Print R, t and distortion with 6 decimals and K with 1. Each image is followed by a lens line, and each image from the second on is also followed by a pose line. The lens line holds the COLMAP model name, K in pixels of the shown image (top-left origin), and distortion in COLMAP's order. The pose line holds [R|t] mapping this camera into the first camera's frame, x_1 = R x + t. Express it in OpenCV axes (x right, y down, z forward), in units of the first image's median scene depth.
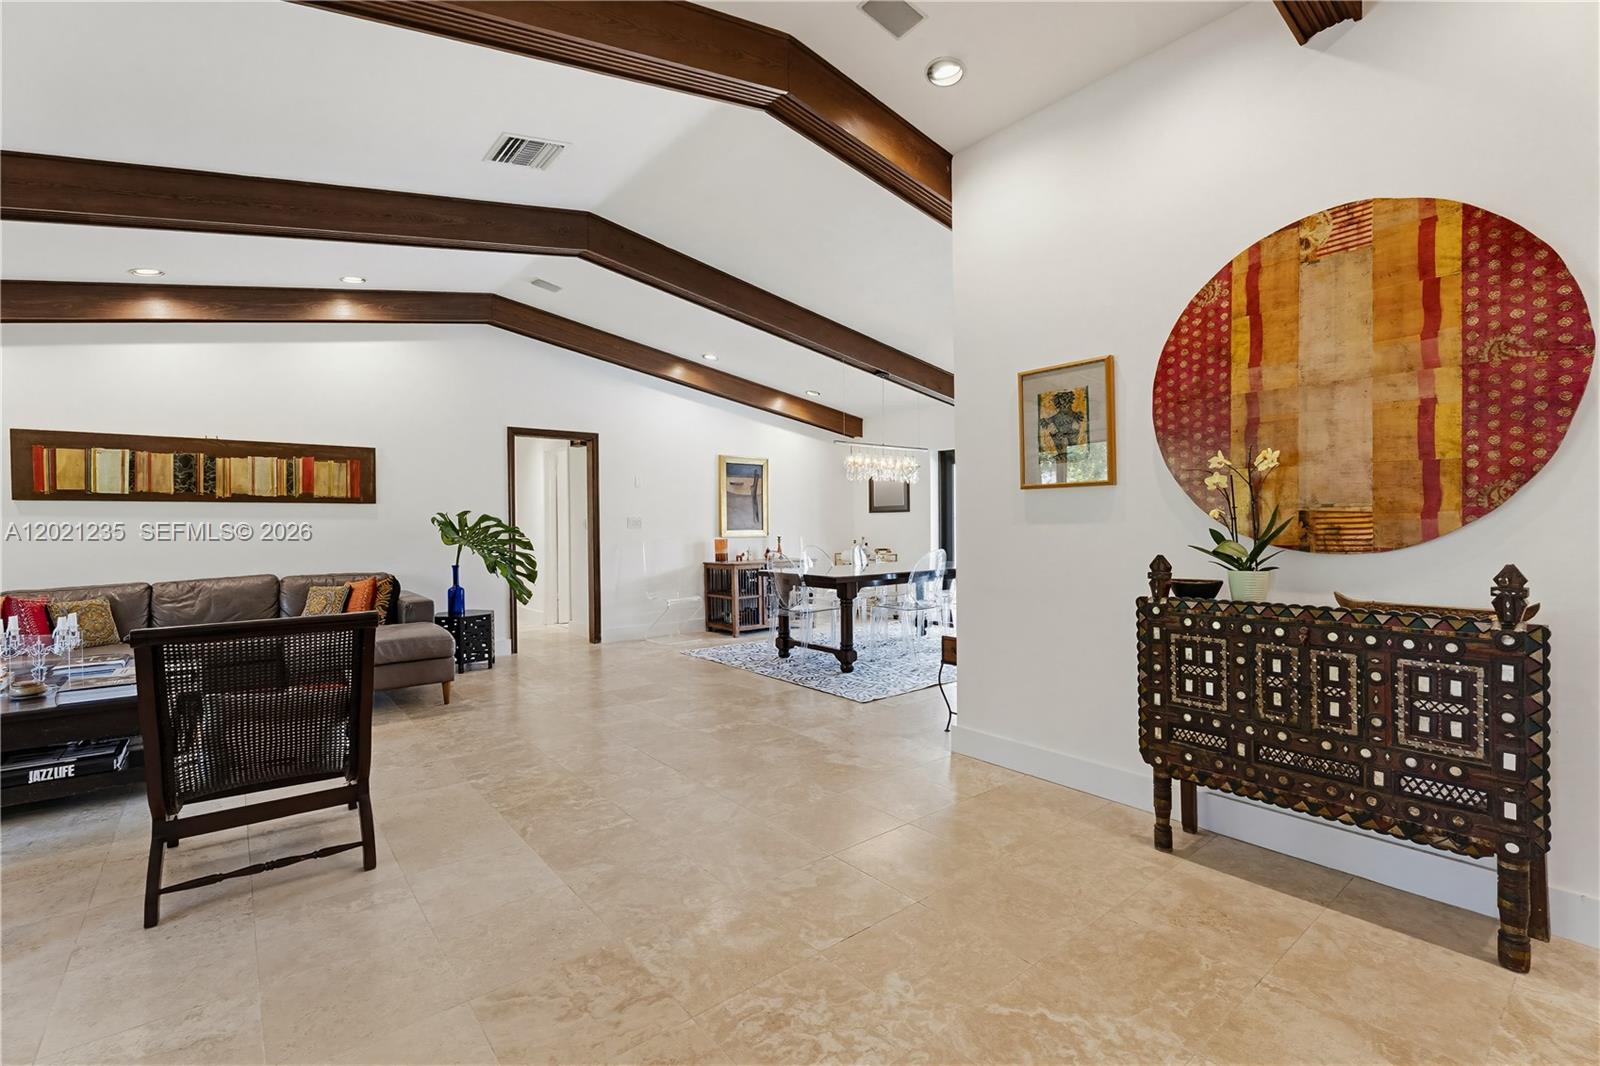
lens RADIAL K [[710.9, 0, 789.8], [0, 710.9, 530.0], [0, 0, 1]] dist [0.002197, -0.000204]
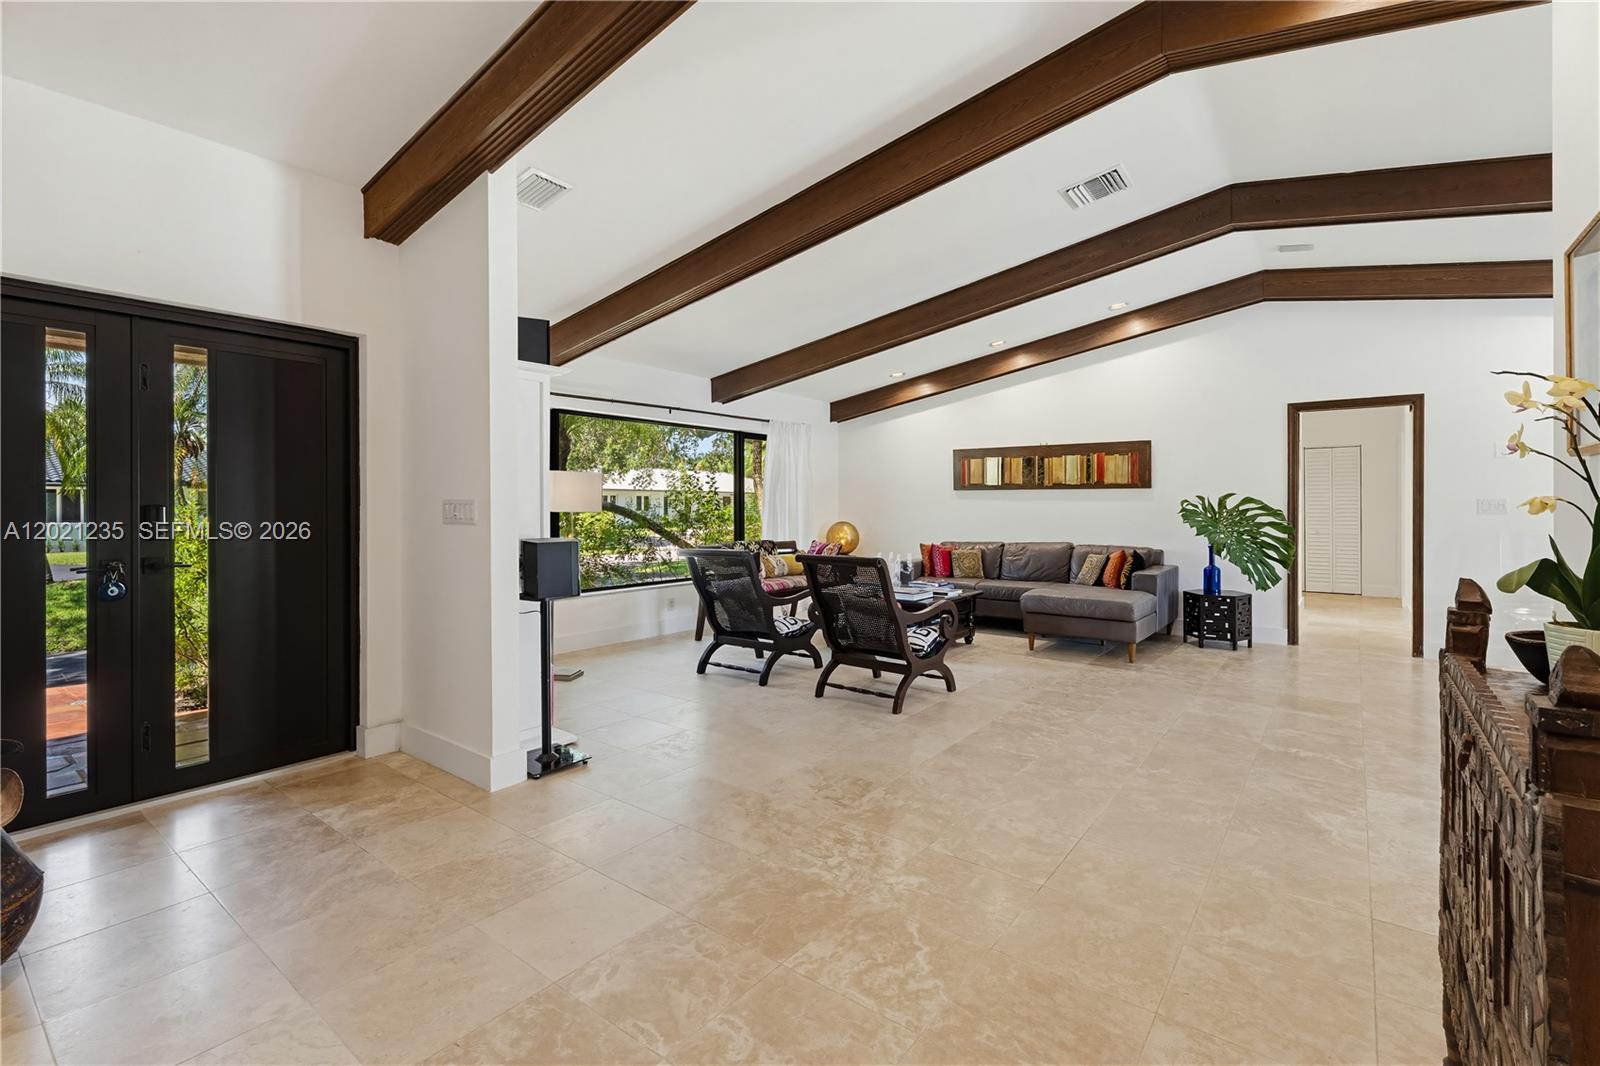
lens RADIAL K [[710.9, 0, 789.4], [0, 710.9, 509.5], [0, 0, 1]] dist [0.002197, -0.000204]
pose [[0.231011, 0.014446, -0.972844, 0.503358], [-0.013178, 0.999845, 0.011718, -0.009712], [0.972862, 0.010114, 0.231166, 0.191287]]
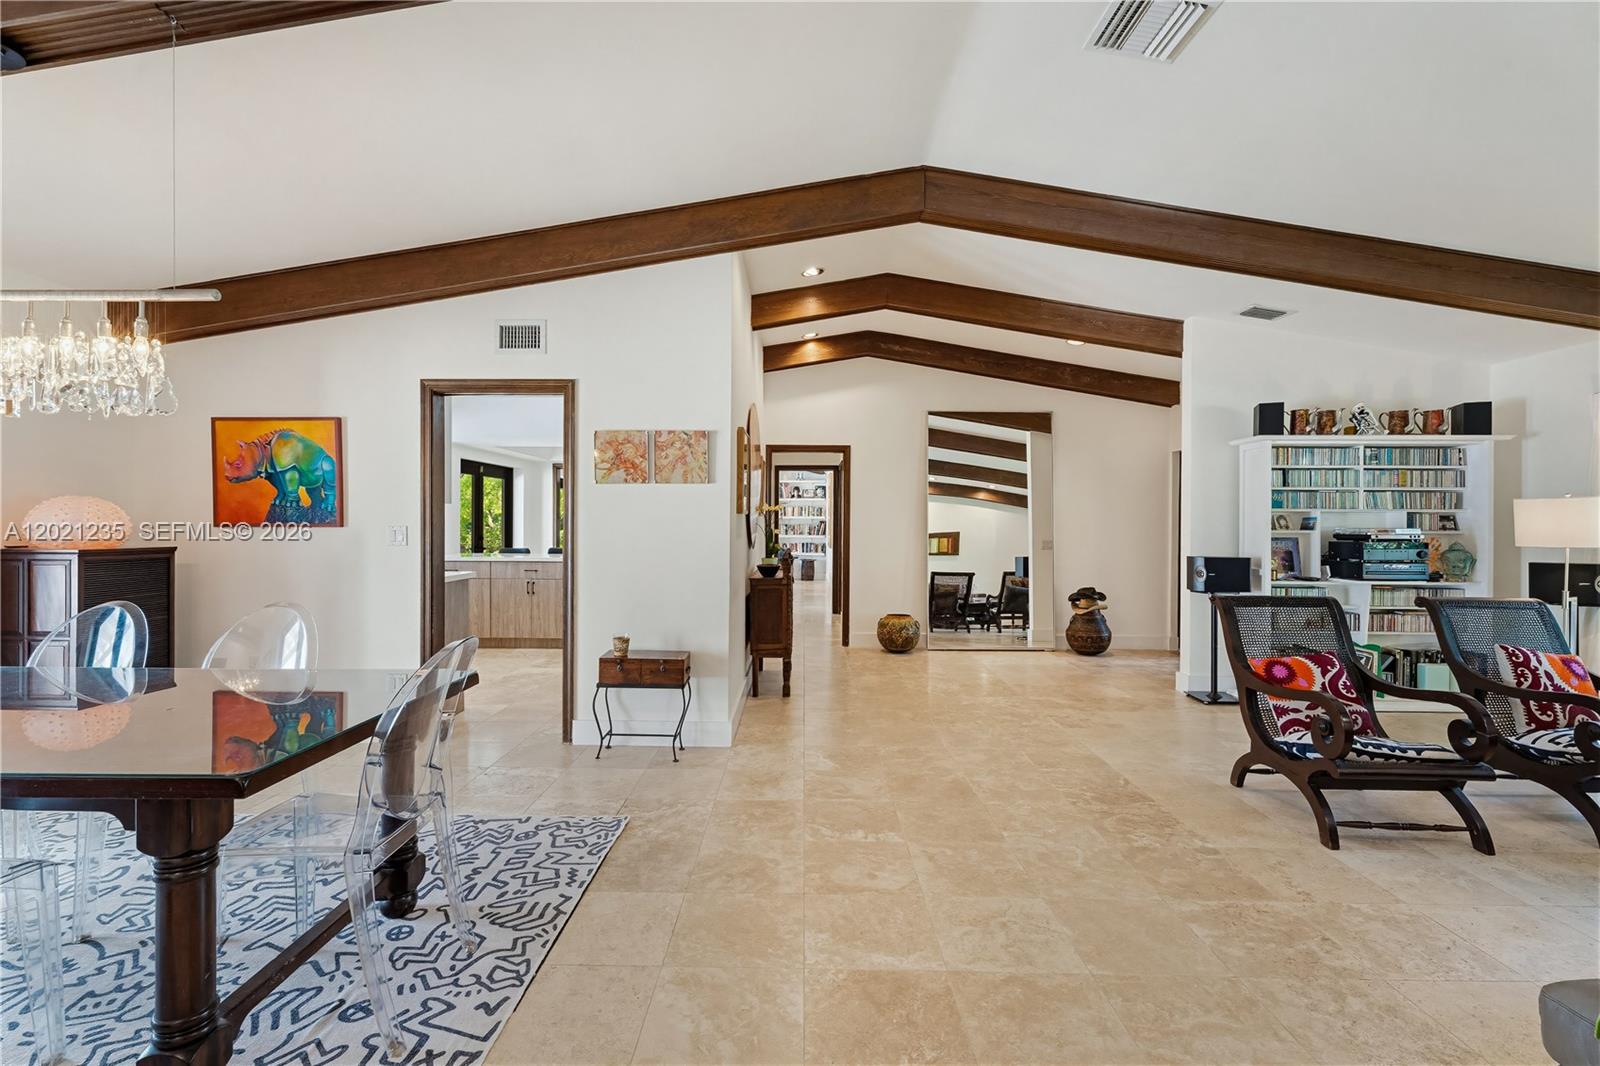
lens RADIAL K [[710.9, 0, 789.1], [0, 710.9, 530.7], [0, 0, 1]] dist [0.002197, -0.000204]
pose [[-0.771556, -0.000598, 0.636161, -0.418229], [0.010453, 0.999853, 0.013618, -0.029326], [-0.636076, 0.017157, -0.771436, 1.375292]]
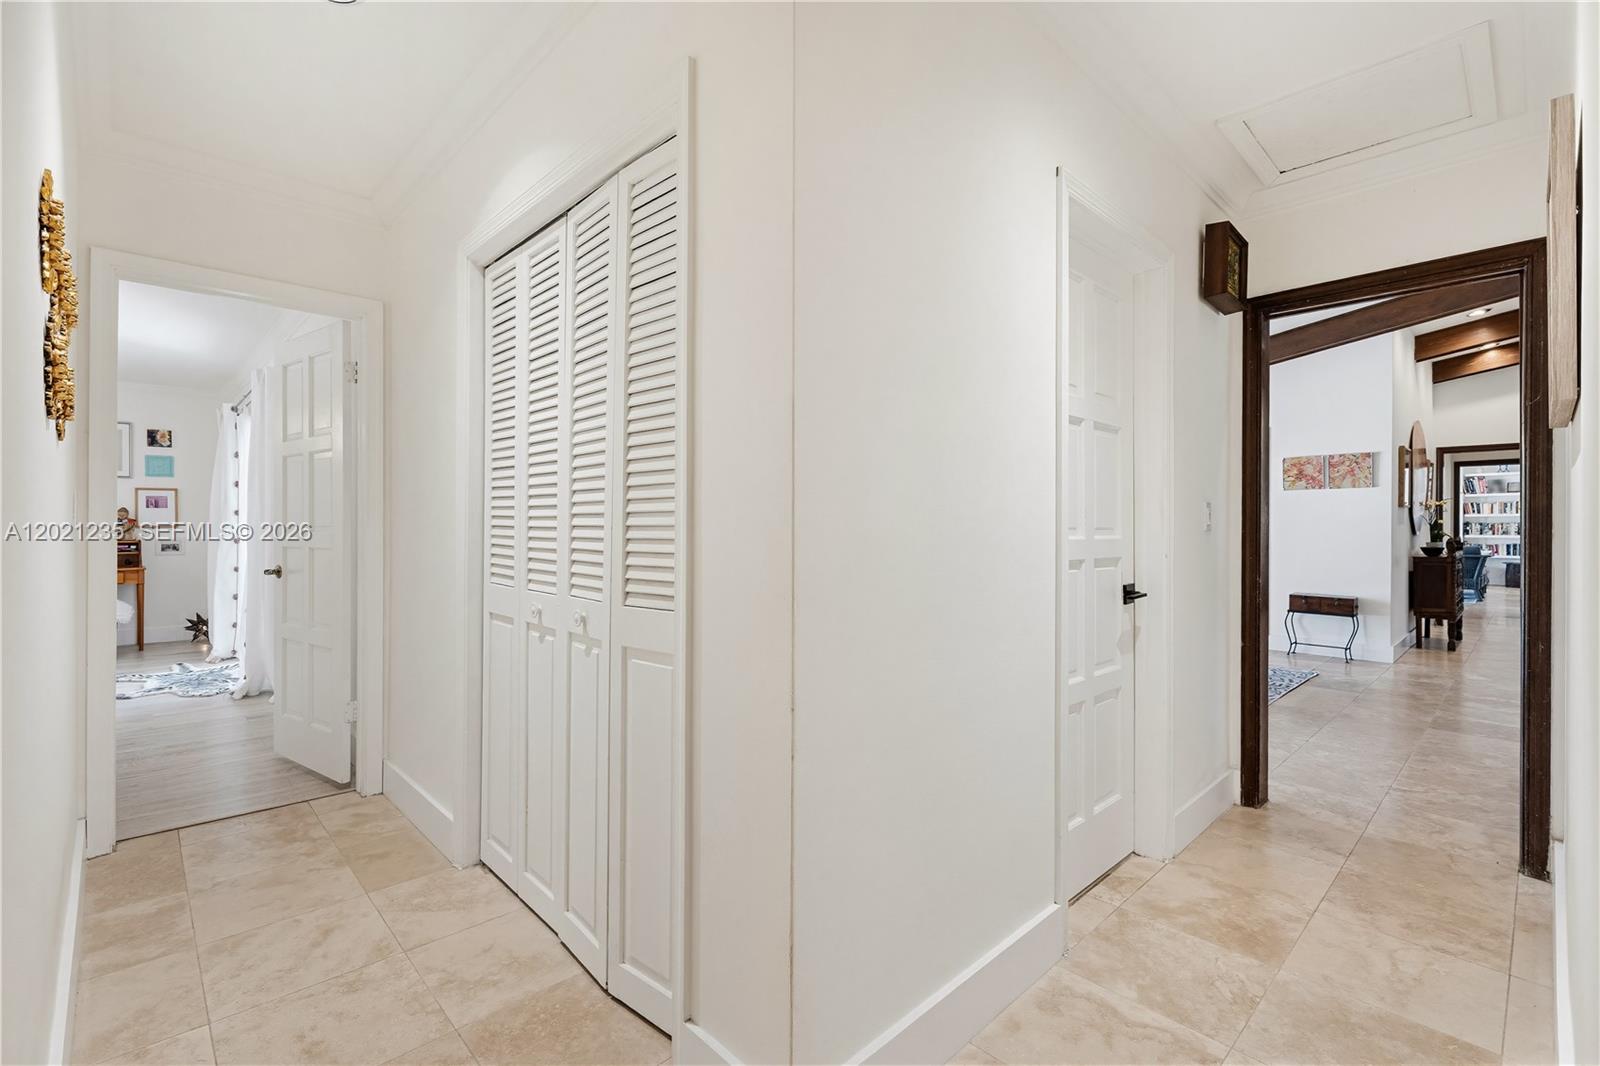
lens RADIAL K [[710.9, 0, 785.9], [0, 710.9, 525.5], [0, 0, 1]] dist [0.002197, -0.000204]
pose [[-0.086740, 0.010158, 0.996179, -1.012089], [0.010744, 0.999899, -0.009261, -0.004896], [-0.996173, 0.009899, -0.086841, 1.969553]]
